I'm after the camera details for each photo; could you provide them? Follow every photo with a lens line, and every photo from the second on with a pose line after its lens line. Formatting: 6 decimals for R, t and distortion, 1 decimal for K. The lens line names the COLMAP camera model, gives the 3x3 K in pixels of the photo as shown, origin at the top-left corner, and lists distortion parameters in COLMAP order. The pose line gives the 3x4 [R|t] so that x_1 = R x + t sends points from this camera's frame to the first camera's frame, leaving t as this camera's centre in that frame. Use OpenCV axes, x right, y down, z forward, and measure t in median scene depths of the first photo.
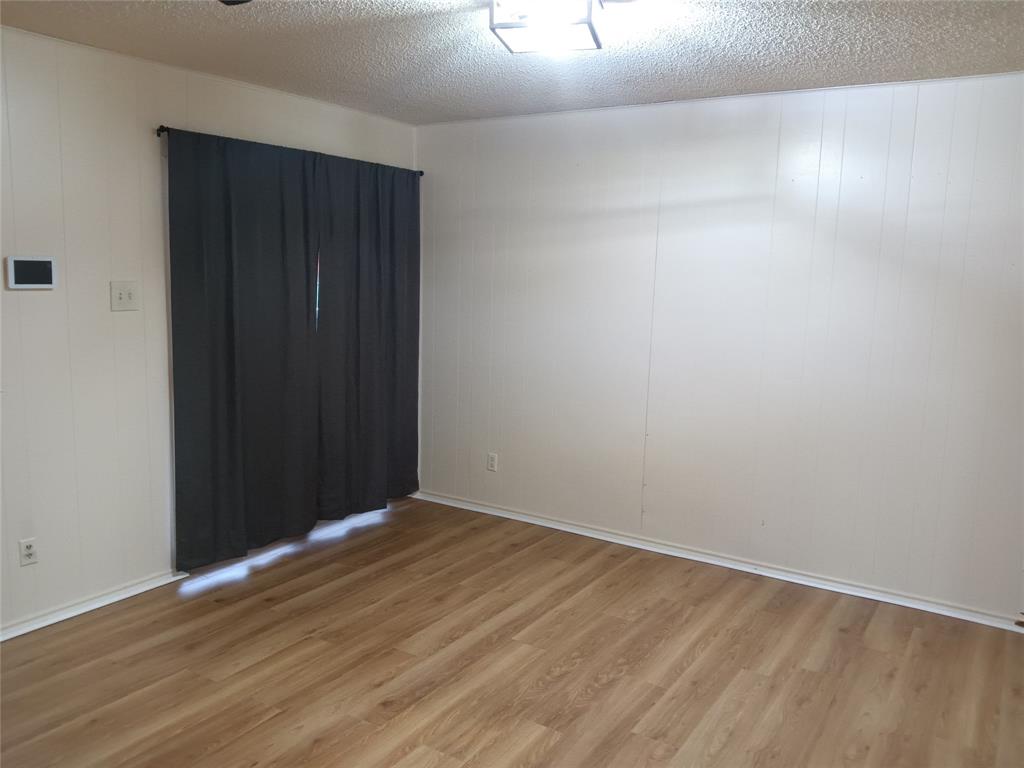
lens RADIAL K [[810.5, 0, 511.7], [0, 810.5, 384.9], [0, 0, 1]] dist [0.016841, -0.039420]
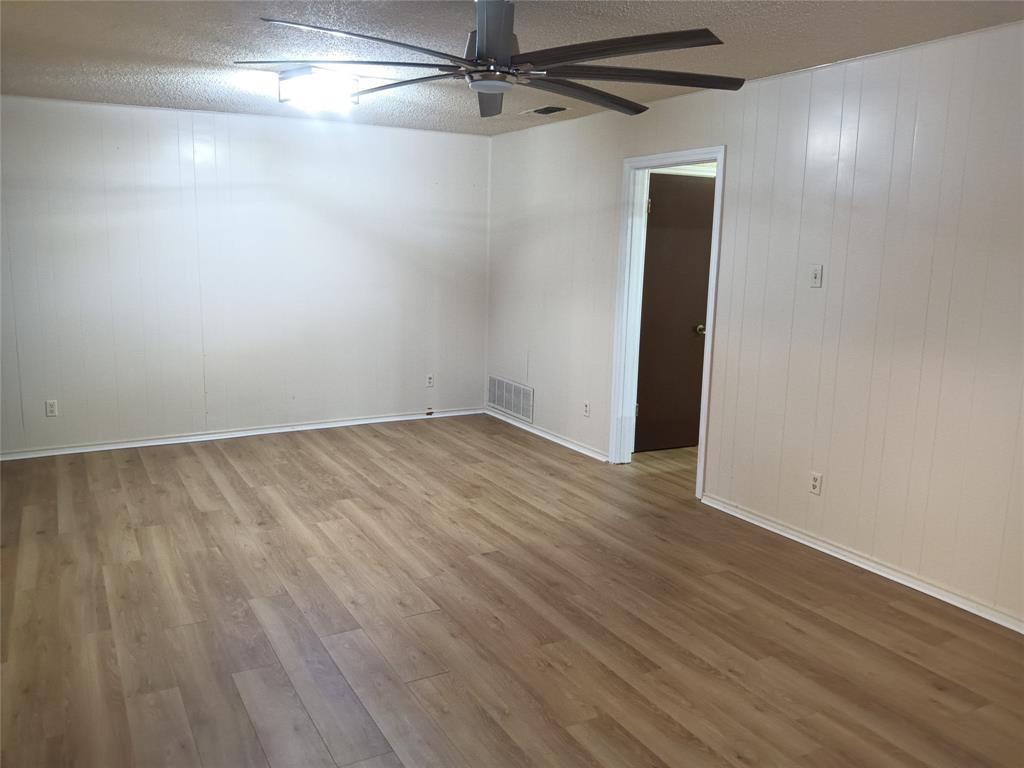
lens RADIAL K [[810.5, 0, 509.8], [0, 810.5, 382.9], [0, 0, 1]] dist [0.016841, -0.039420]
pose [[0.461703, -0.166181, 0.871329, -1.085400], [0.127115, 0.984551, 0.120418, 0.011498], [-0.877879, 0.055162, 0.475694, -0.121256]]
